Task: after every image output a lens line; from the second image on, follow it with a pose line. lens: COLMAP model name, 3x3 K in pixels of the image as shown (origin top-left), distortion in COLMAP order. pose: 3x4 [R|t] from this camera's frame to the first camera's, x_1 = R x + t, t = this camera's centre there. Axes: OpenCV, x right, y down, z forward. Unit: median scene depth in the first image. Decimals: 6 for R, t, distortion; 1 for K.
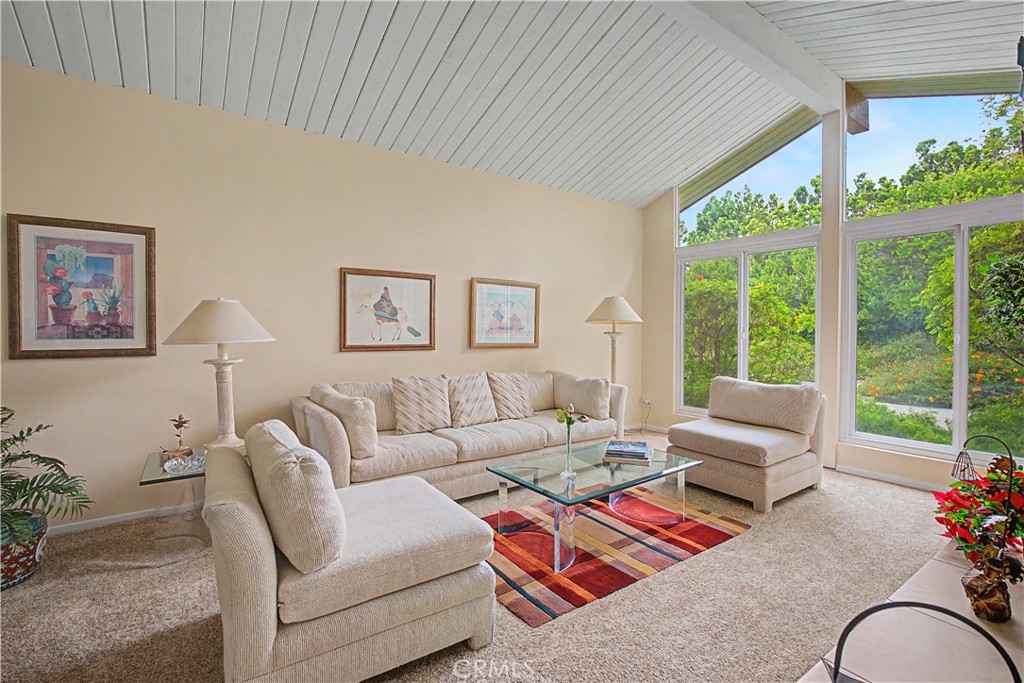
lens RADIAL K [[456.0, 0, 508.0], [0, 456.0, 335.1], [0, 0, 1]] dist [-0.013327, 0.002162]
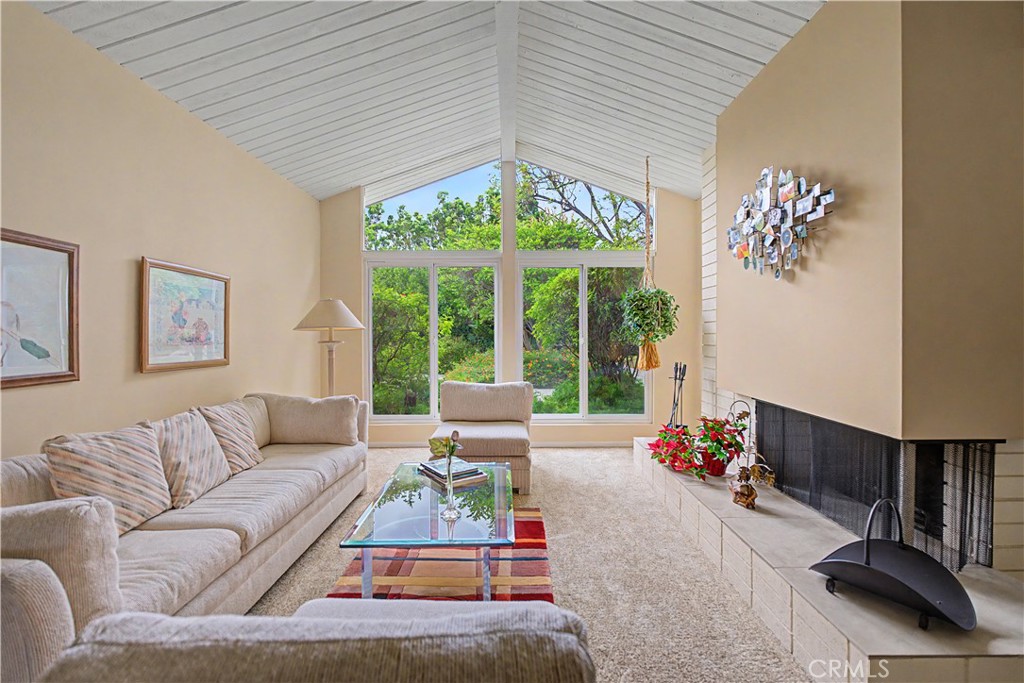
lens RADIAL K [[456.0, 0, 503.5], [0, 456.0, 337.9], [0, 0, 1]] dist [-0.013327, 0.002162]
pose [[0.584267, -0.017316, 0.811376, -0.290964], [0.018842, 0.999792, 0.007769, -0.013556], [-0.811342, 0.010749, 0.584472, 0.257006]]
